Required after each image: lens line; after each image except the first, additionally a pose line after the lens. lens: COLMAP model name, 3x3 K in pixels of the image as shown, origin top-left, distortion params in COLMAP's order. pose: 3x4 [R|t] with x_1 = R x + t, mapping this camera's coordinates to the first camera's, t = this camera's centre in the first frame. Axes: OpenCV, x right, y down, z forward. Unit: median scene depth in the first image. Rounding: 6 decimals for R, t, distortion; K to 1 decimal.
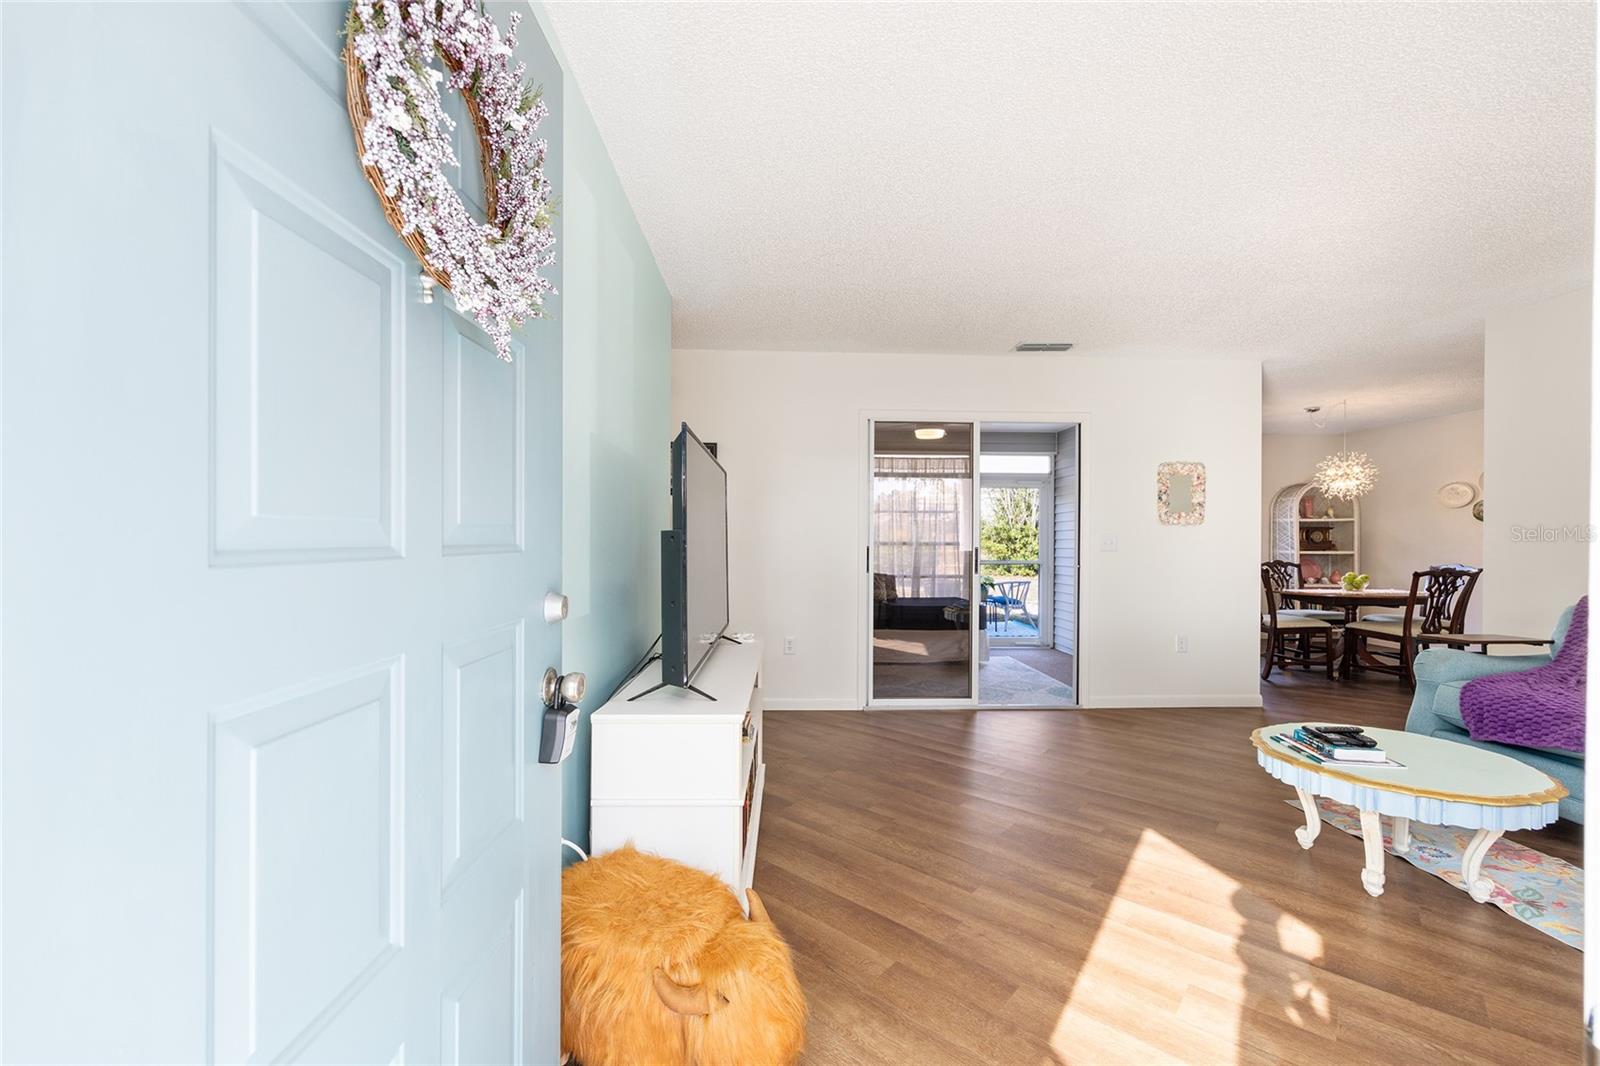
lens RADIAL K [[641.9, 0, 798.3], [0, 641.9, 534.3], [0, 0, 1]] dist [-0.000178, 0.000537]
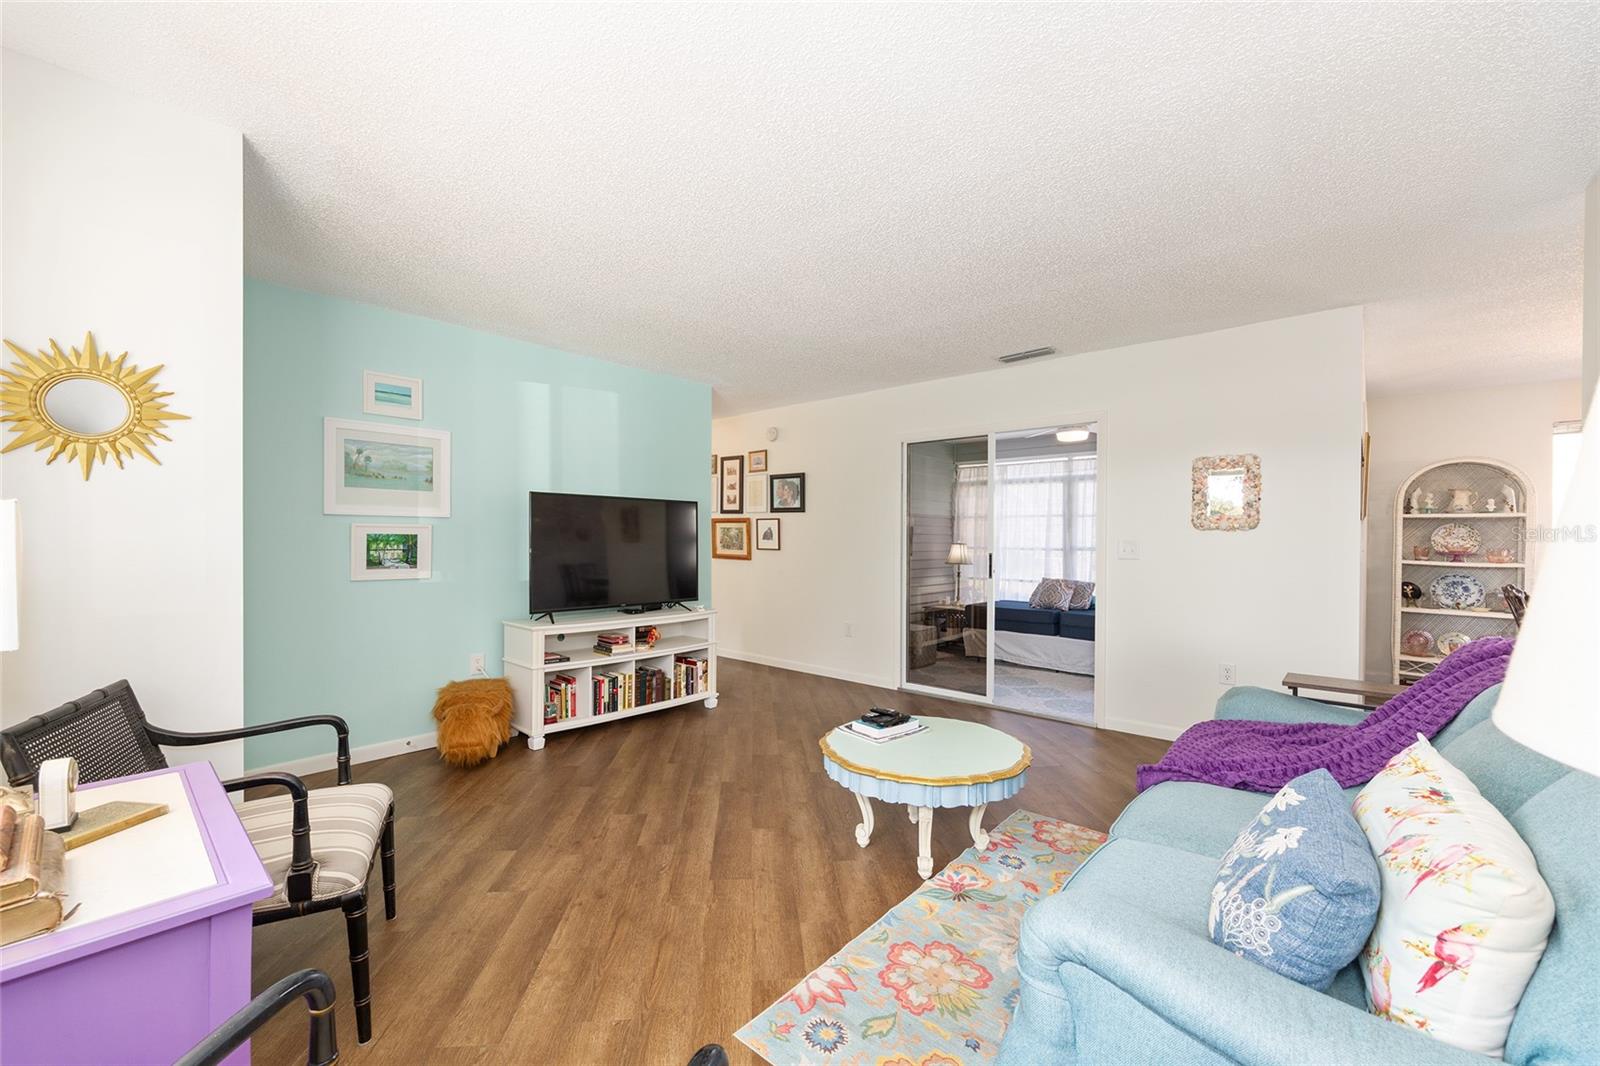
lens RADIAL K [[645.8, 0, 801.1], [0, 645.8, 542.7], [0, 0, 1]] dist [-0.002746, -0.000203]
pose [[0.732291, 0.002991, -0.680986, 0.476374], [0.002583, 0.999971, 0.007170, -0.003166], [0.680987, -0.007010, 0.732262, 0.011246]]
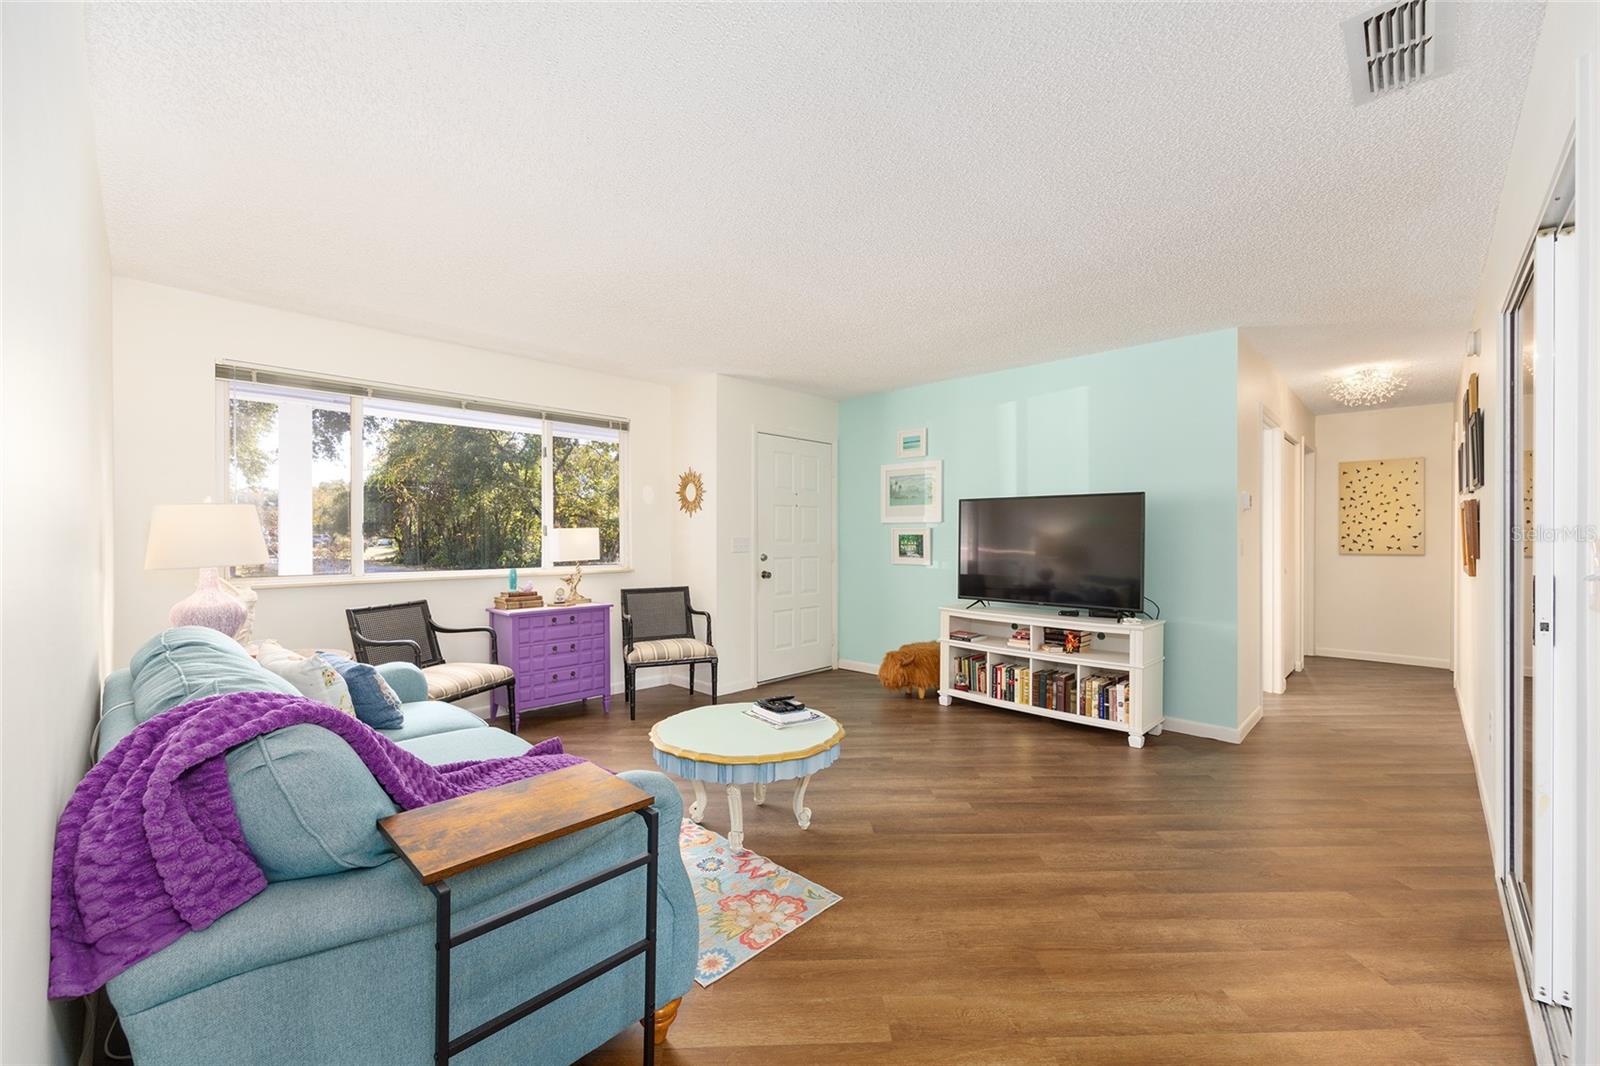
lens RADIAL K [[641.3, 0, 800.0], [0, 641.3, 533.0], [0, 0, 1]] dist [0.000297, 0.000201]
pose [[-0.707896, -0.007923, -0.706272, 0.530008], [0.000117, 0.999936, -0.011335, -0.000332], [0.706316, -0.008106, -0.707850, 0.604303]]
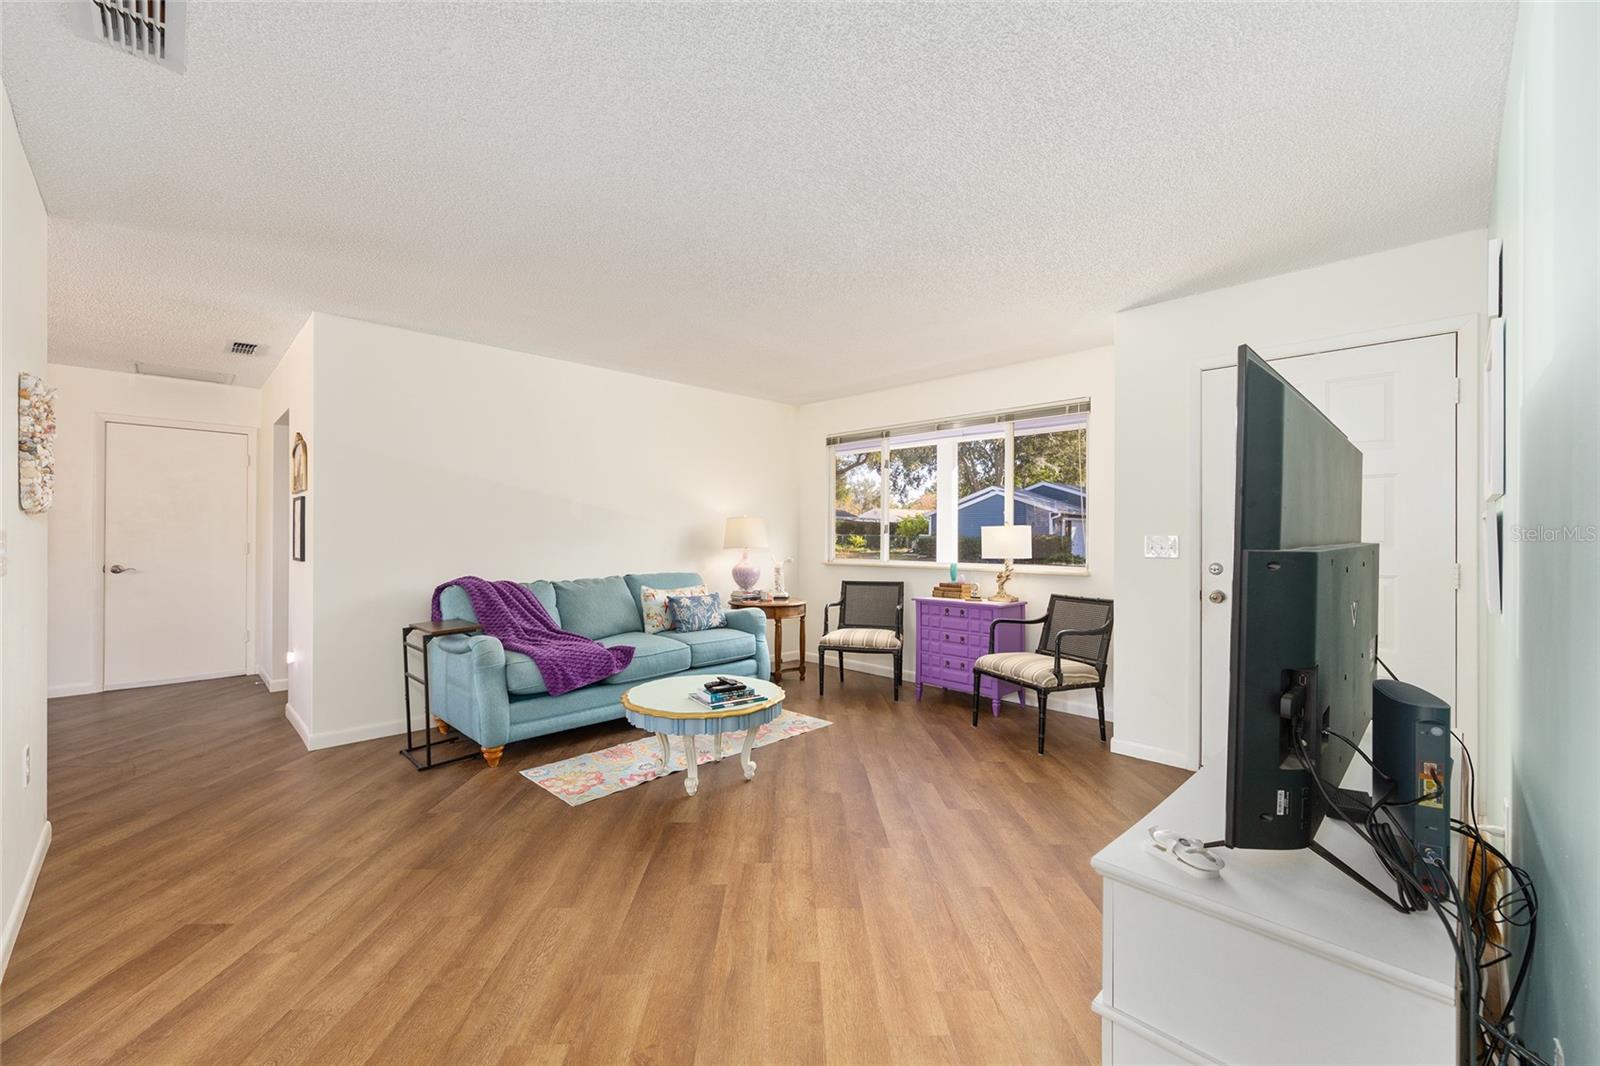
lens RADIAL K [[641.3, 0, 800.0], [0, 641.3, 533.0], [0, 0, 1]] dist [0.000297, 0.000201]
pose [[-0.692840, -0.002087, 0.721088, -0.085133], [-0.008173, 0.999954, -0.004959, -0.000566], [-0.721045, -0.009329, -0.692826, 0.578729]]
